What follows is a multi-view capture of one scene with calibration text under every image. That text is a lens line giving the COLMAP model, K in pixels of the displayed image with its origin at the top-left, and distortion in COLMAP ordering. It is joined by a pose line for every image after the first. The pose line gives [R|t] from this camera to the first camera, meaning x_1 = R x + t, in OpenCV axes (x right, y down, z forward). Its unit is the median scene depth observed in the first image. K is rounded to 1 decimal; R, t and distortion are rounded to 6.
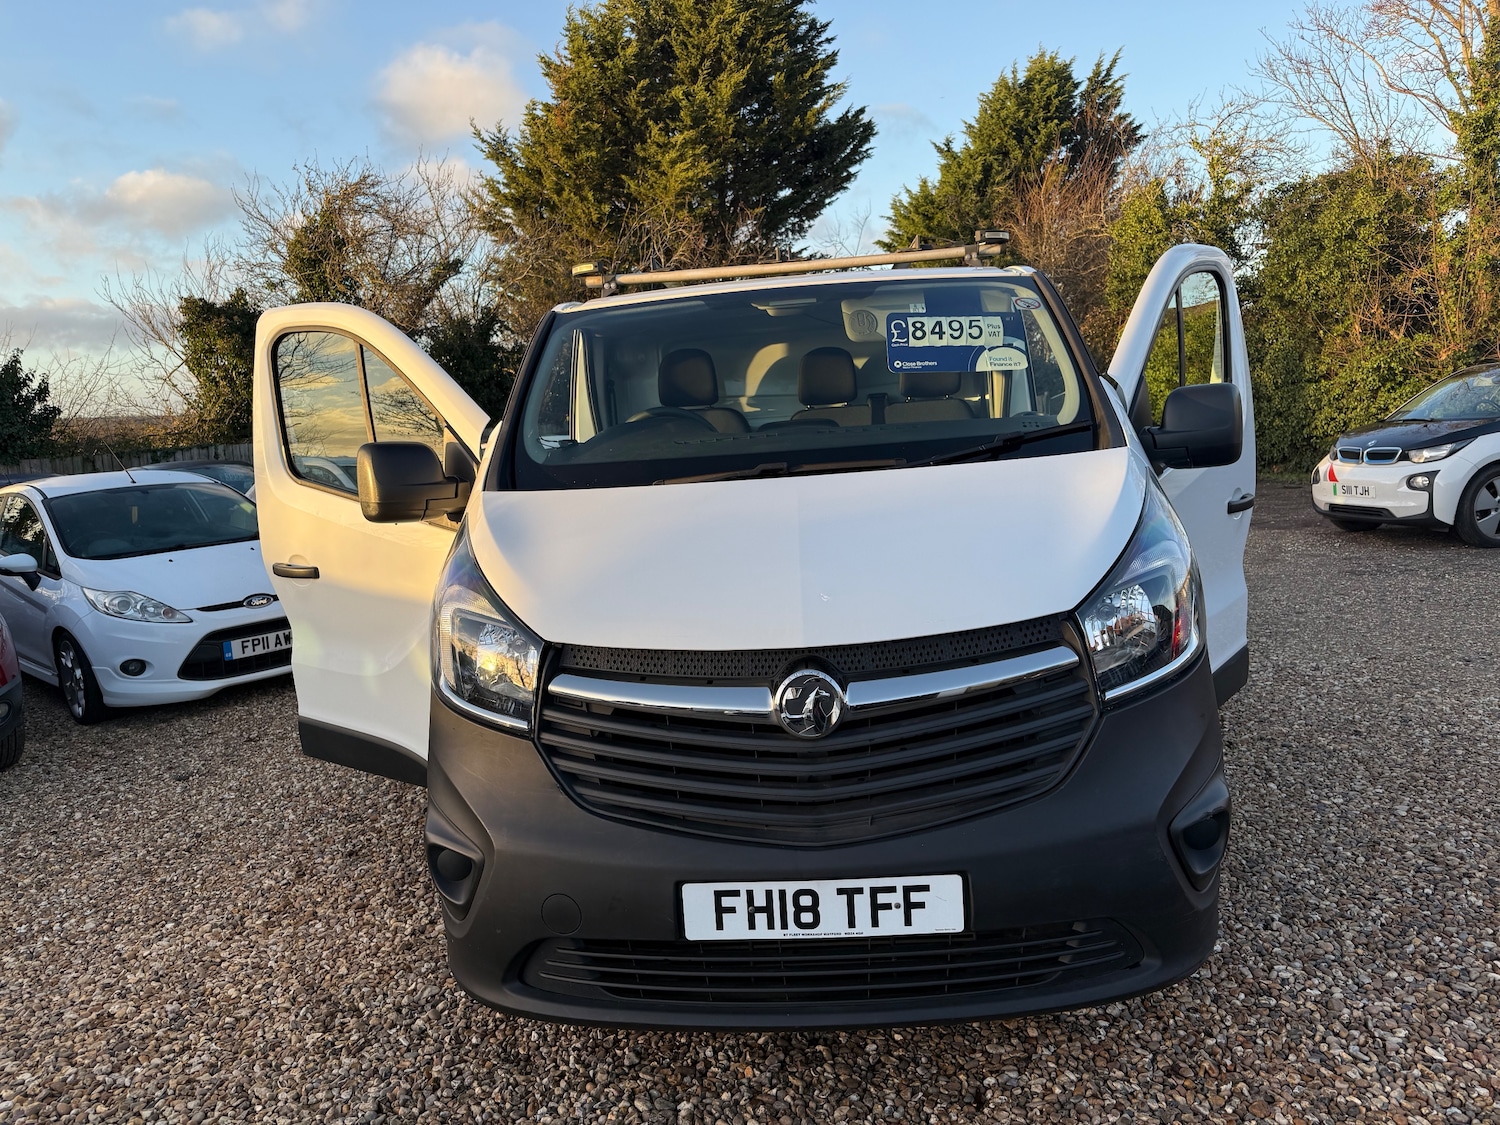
lens RADIAL K [[1050.1, 0, 750.0], [0, 1050.1, 562.5], [0, 0, 1]] dist [0.019828, -0.030544]
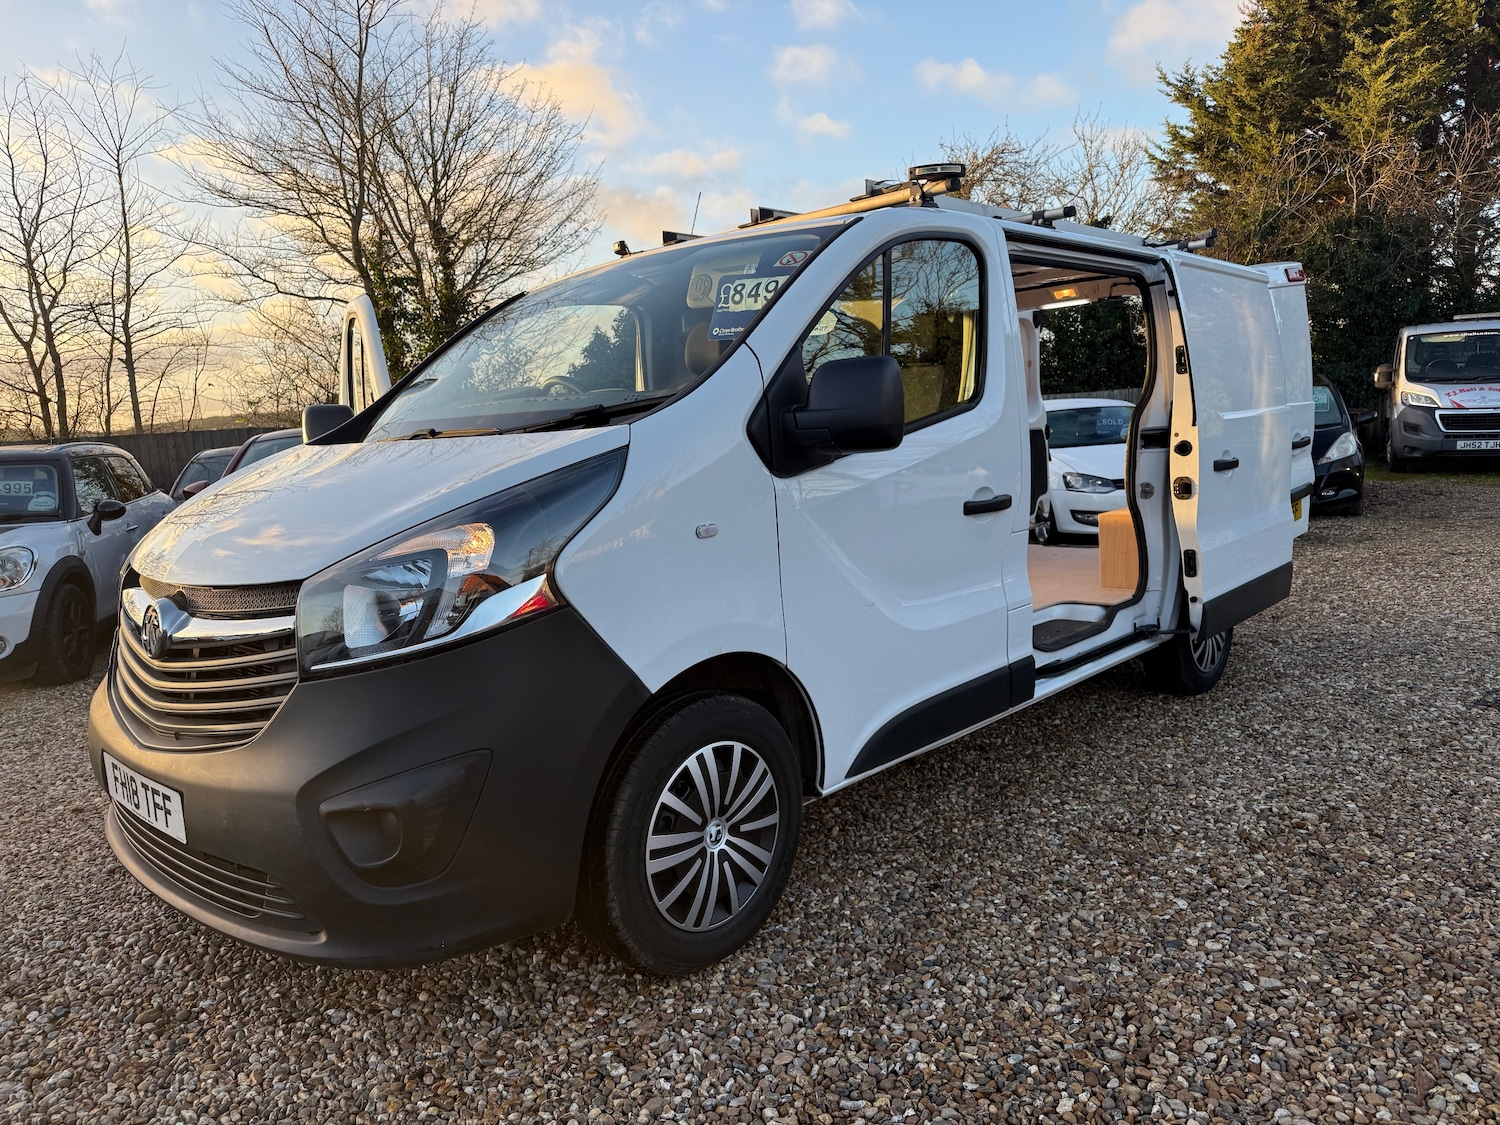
lens RADIAL K [[1049.5, 0, 752.2], [0, 1049.5, 559.7], [0, 0, 1]] dist [0.068869, -0.095229]
pose [[0.767954, 0.100079, -0.632638, 0.783677], [-0.081623, 0.994956, 0.058314, -0.042126], [0.635283, 0.006855, 0.772249, 0.288978]]
